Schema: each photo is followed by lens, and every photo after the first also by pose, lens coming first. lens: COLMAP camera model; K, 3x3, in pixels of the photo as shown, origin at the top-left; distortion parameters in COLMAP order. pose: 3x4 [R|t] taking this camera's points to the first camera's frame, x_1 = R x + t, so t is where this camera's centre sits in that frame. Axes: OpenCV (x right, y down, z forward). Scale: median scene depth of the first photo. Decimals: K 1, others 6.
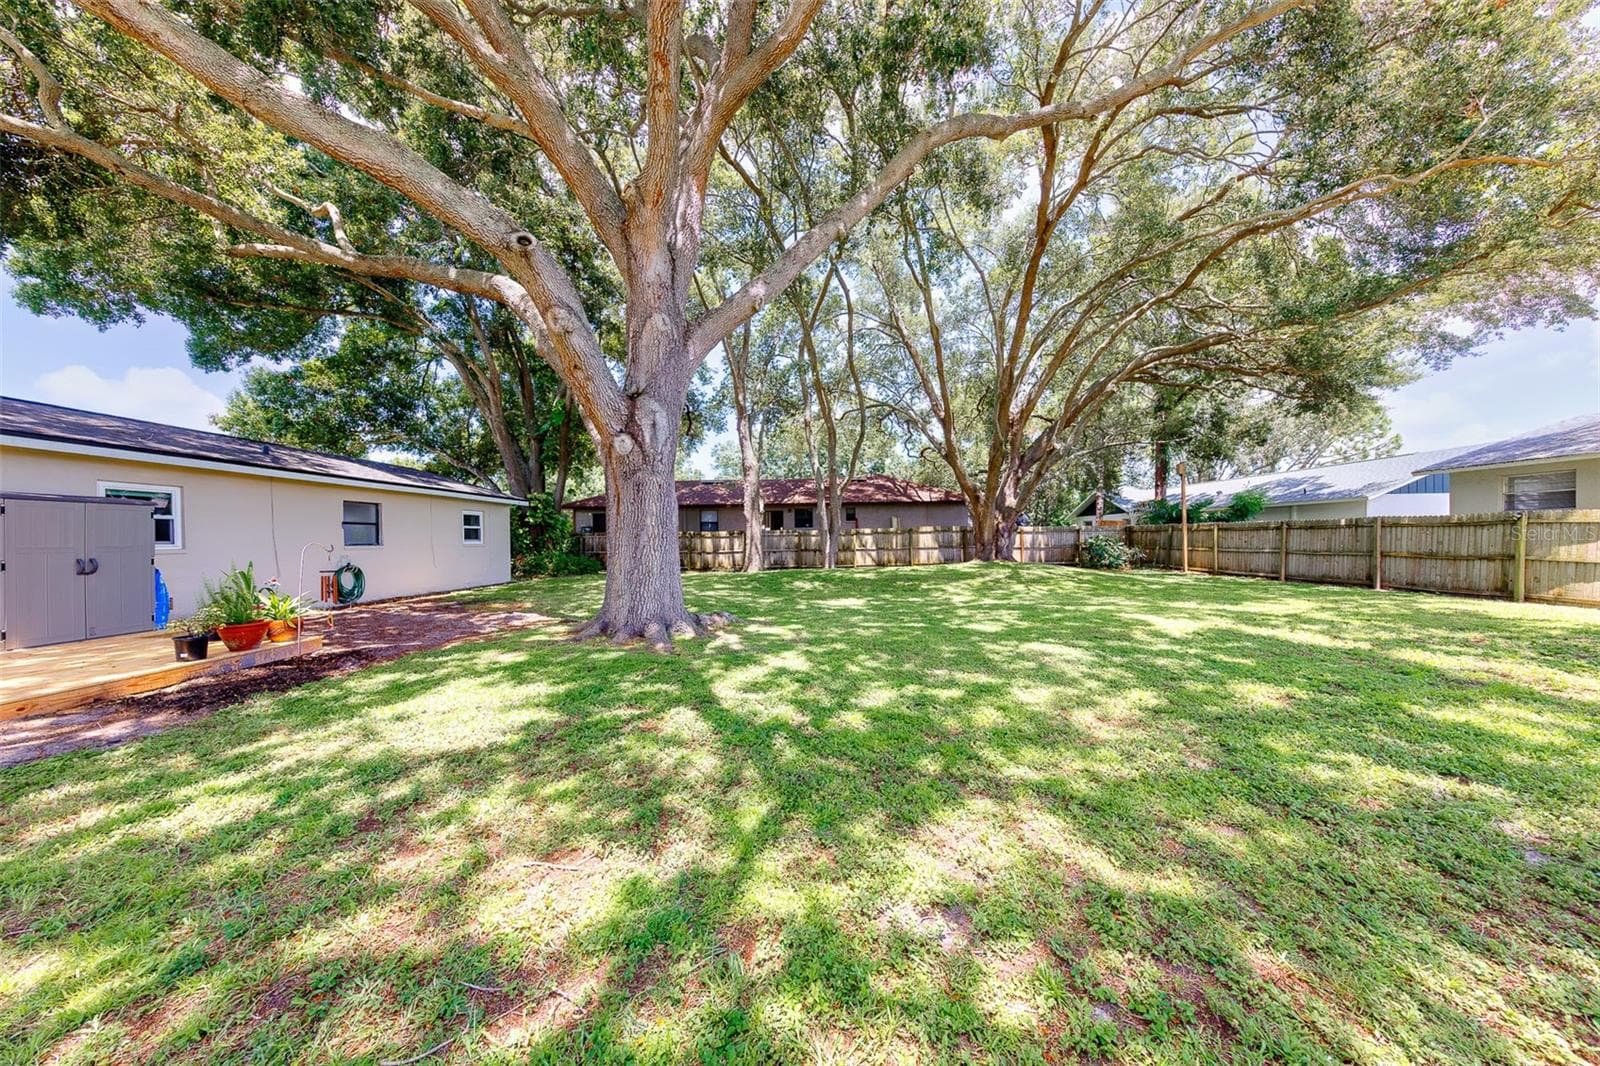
lens RADIAL K [[510.9, 0, 803.6], [0, 510.9, 533.8], [0, 0, 1]] dist [-0.000811, 0.000094]
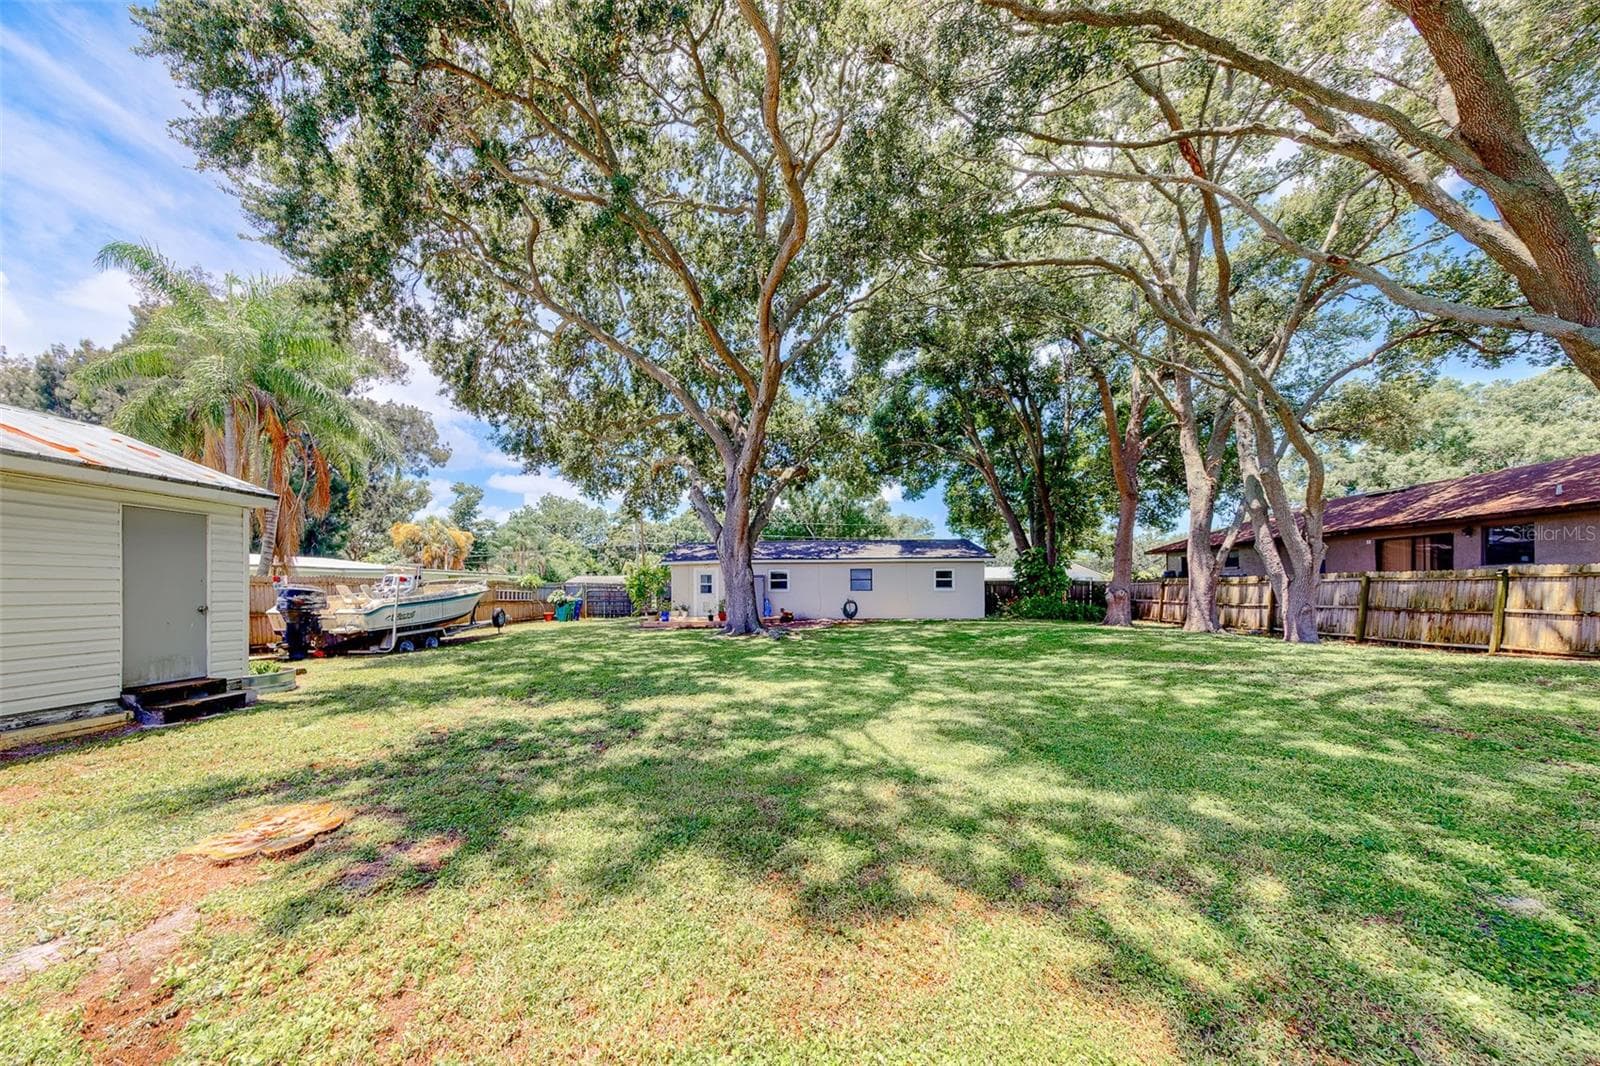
lens RADIAL K [[510.9, 0, 760.4], [0, 510.9, 587.1], [0, 0, 1]] dist [-0.000811, 0.000094]
pose [[-0.065406, 0.007493, -0.997831, 0.738915], [0.016165, 0.999849, 0.006449, -0.006534], [0.997728, -0.015708, -0.065517, 0.459396]]
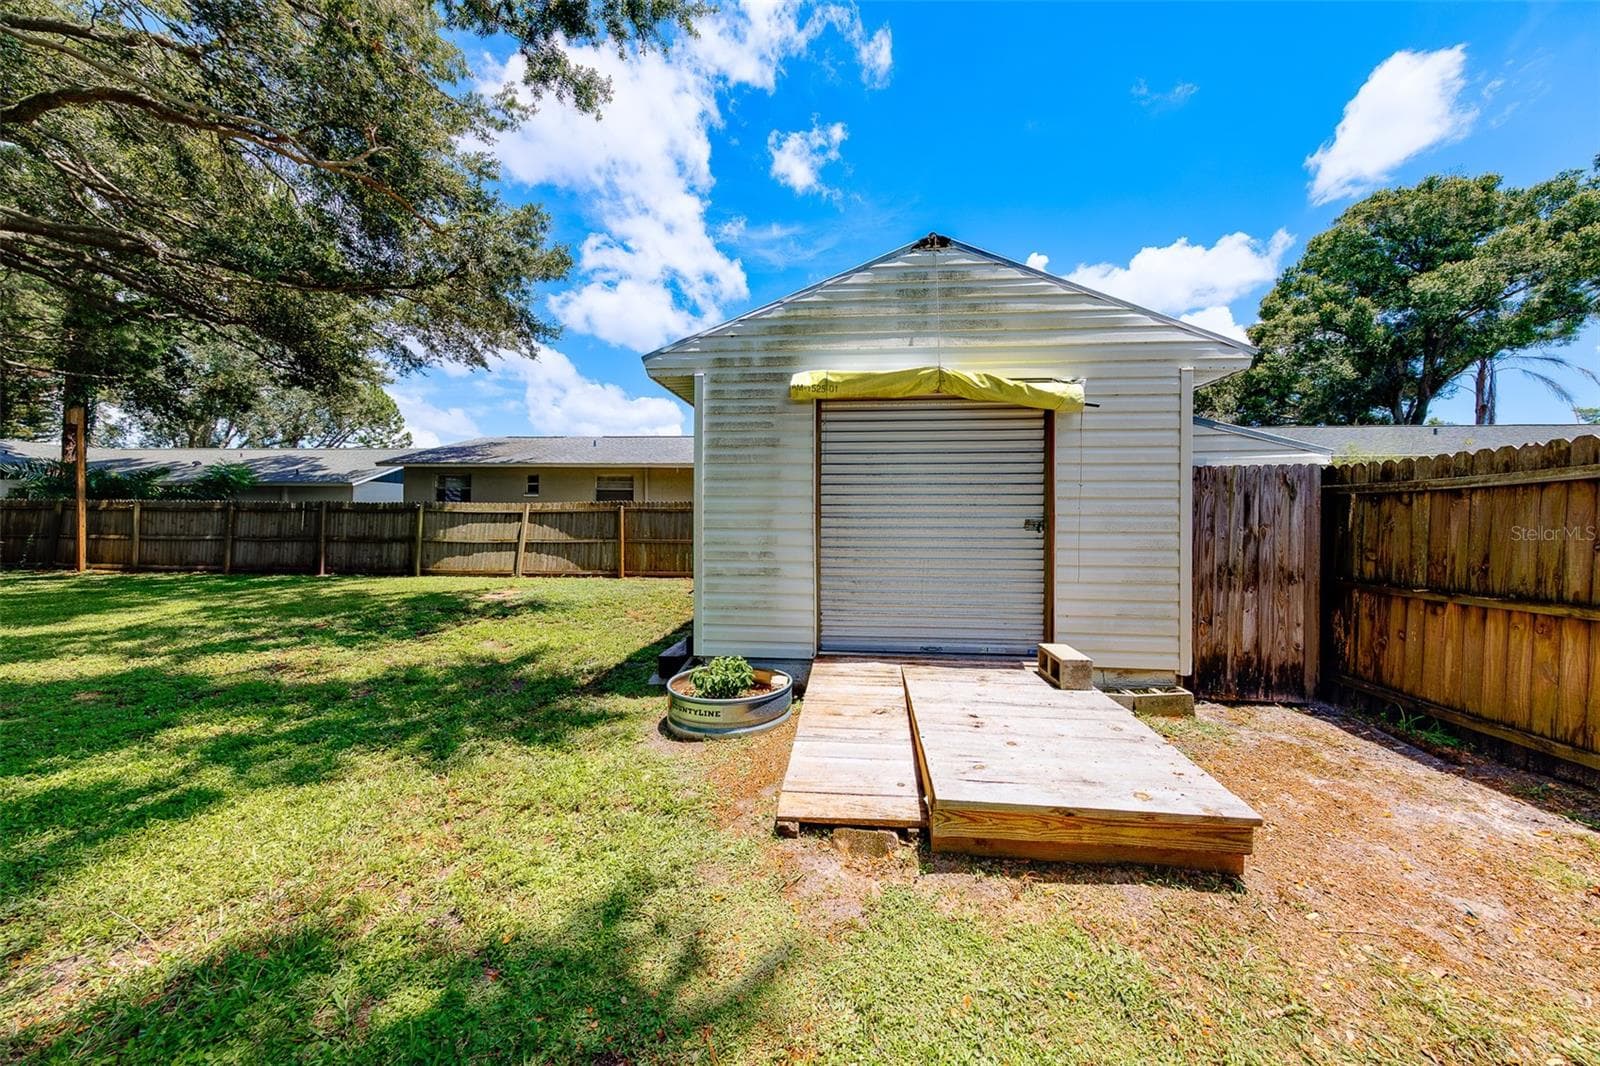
lens RADIAL K [[510.9, 0, 822.3], [0, 510.9, 522.1], [0, 0, 1]] dist [-0.000811, 0.000094]
pose [[0.056290, 0.005750, 0.998398, 0.133115], [-0.017468, 0.999836, -0.004773, -0.004090], [-0.998262, -0.017171, 0.056381, -0.022566]]
